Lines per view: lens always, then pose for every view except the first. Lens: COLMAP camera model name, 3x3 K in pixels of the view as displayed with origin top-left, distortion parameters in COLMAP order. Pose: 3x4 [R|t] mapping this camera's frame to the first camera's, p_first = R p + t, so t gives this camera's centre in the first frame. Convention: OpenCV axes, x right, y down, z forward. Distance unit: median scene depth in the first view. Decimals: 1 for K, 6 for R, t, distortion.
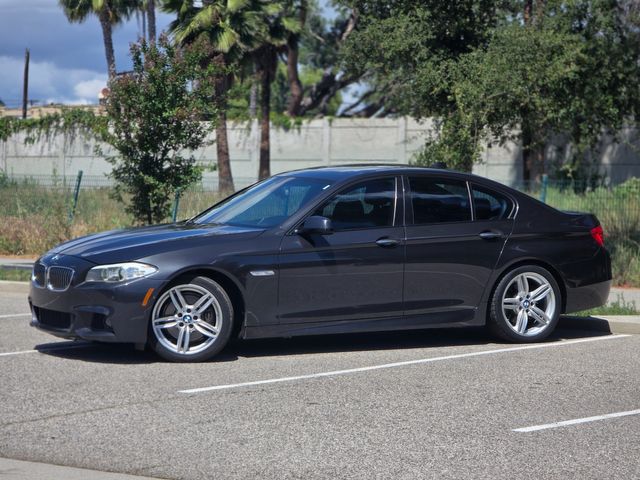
lens RADIAL K [[2131.1, 0, 320.0], [0, 2131.1, 240.0], [0, 0, 1]] dist [0.264478, -0.611104]
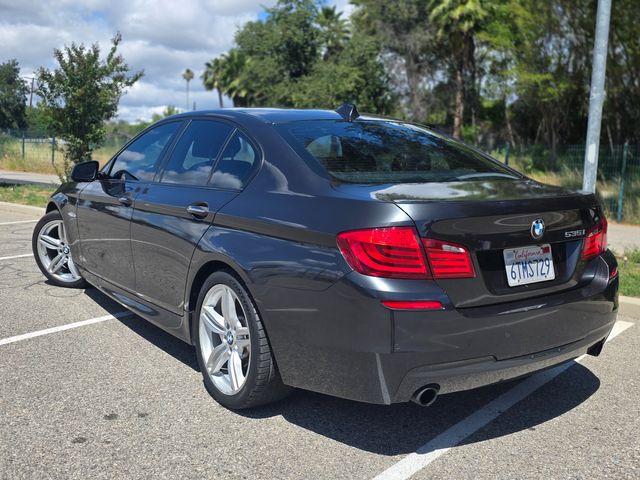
lens RADIAL K [[661.6, 0, 320.0], [0, 661.6, 240.0], [0, 0, 1]] dist [0.066328, 0.018379]
pose [[0.999863, 0.009507, 0.013554, 0.137688], [-0.010896, 0.994259, 0.106445, -0.009510], [-0.012465, -0.106578, 0.994226, 0.667003]]
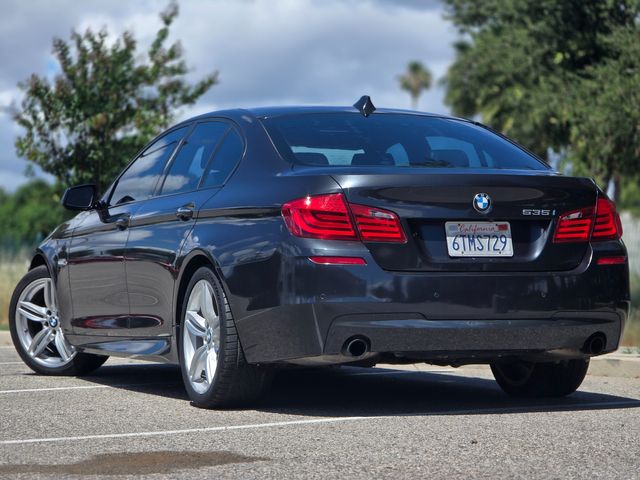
lens RADIAL K [[2131.1, 0, 320.0], [0, 2131.1, 240.0], [0, 0, 1]] dist [0.264478, -0.611104]
pose [[0.973210, -0.009714, -0.229712, 0.273556], [-0.003372, 0.998397, -0.056504, 0.043196], [0.229892, 0.055765, 0.971617, 0.305119]]
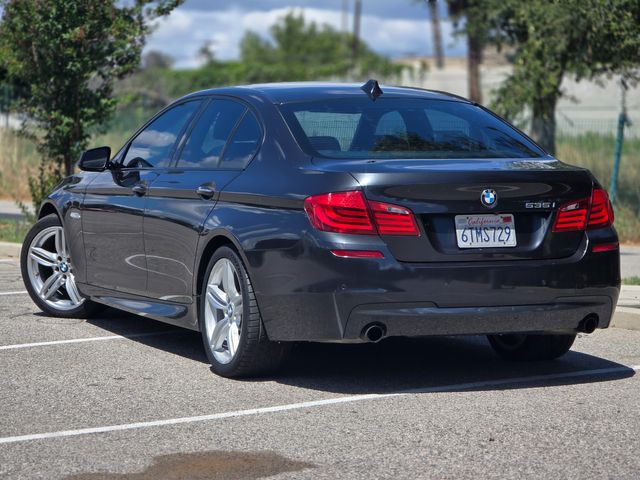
lens RADIAL K [[2131.1, 0, 320.0], [0, 2131.1, 240.0], [0, 0, 1]] dist [0.264478, -0.611104]
pose [[0.980607, 0.012252, -0.195599, 0.259152], [-0.008141, 0.999729, 0.021812, 0.003367], [0.195813, -0.019796, 0.980441, 0.256555]]
